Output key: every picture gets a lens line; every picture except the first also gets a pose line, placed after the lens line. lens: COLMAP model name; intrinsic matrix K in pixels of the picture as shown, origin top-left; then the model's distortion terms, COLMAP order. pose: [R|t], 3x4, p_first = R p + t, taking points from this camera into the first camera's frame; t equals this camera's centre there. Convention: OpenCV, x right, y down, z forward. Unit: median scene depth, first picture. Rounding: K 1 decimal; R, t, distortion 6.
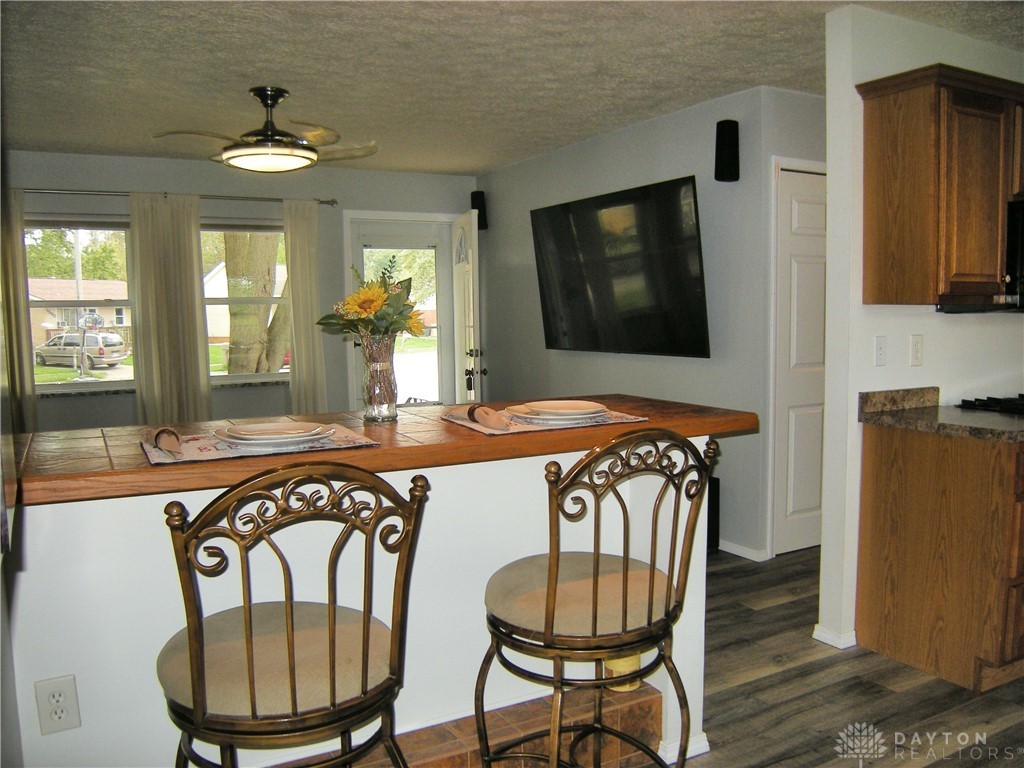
lens RADIAL K [[862.8, 0, 544.6], [0, 862.8, 401.2], [0, 0, 1]] dist [-0.123255, 0.063491]
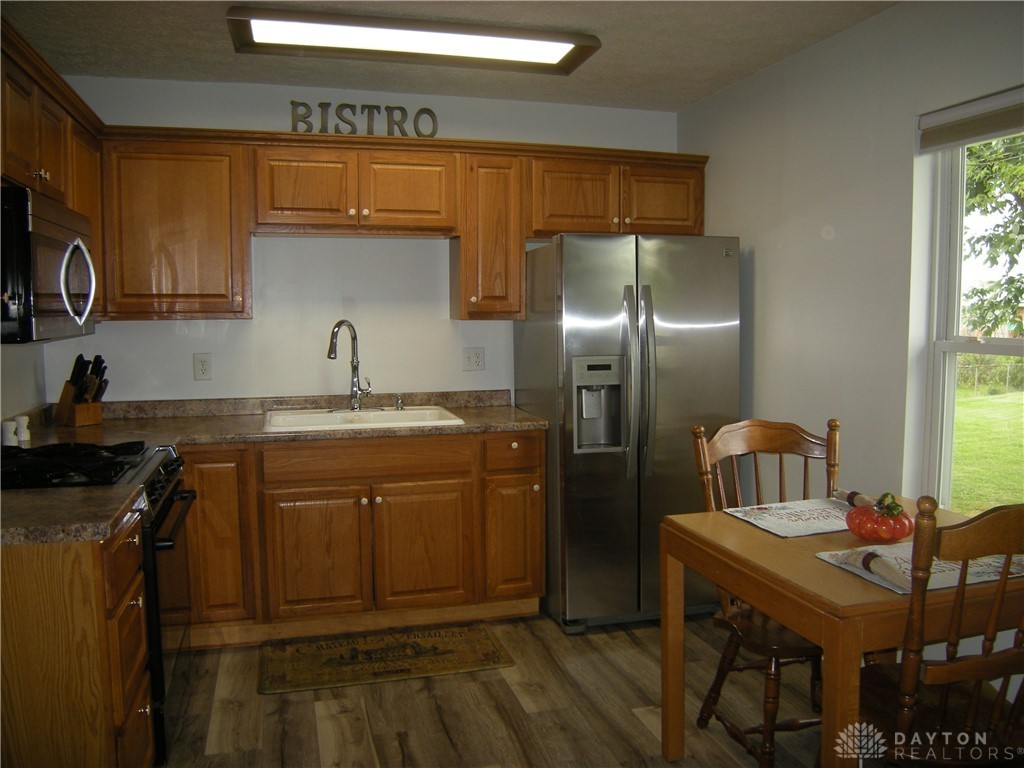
lens RADIAL K [[862.8, 0, 543.6], [0, 862.8, 399.3], [0, 0, 1]] dist [-0.123255, 0.063491]
pose [[0.235736, -0.085321, 0.968064, -0.007135], [0.098183, 0.993133, 0.063622, -0.058769], [-0.966845, 0.080049, 0.242495, 0.382904]]
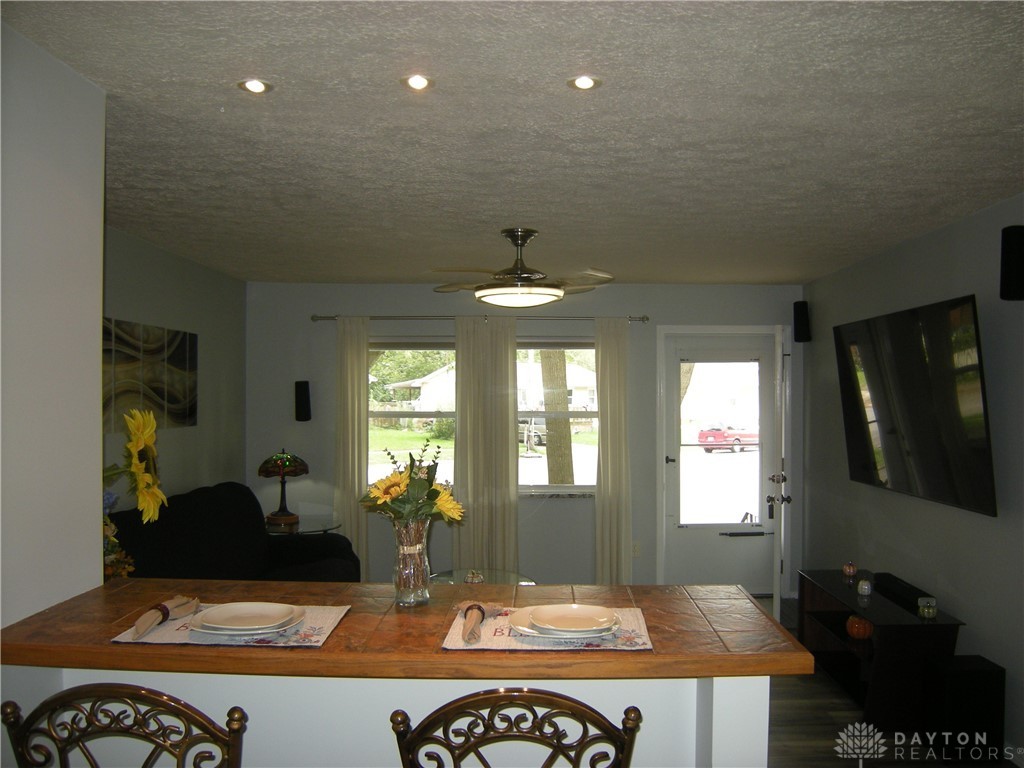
lens RADIAL K [[862.8, 0, 537.0], [0, 862.8, 379.7], [0, 0, 1]] dist [-0.123255, 0.063491]
pose [[0.864060, 0.006451, -0.503347, 0.290736], [-0.066041, 0.992728, -0.100644, -0.097489], [0.499038, 0.120204, 0.858203, 0.137746]]
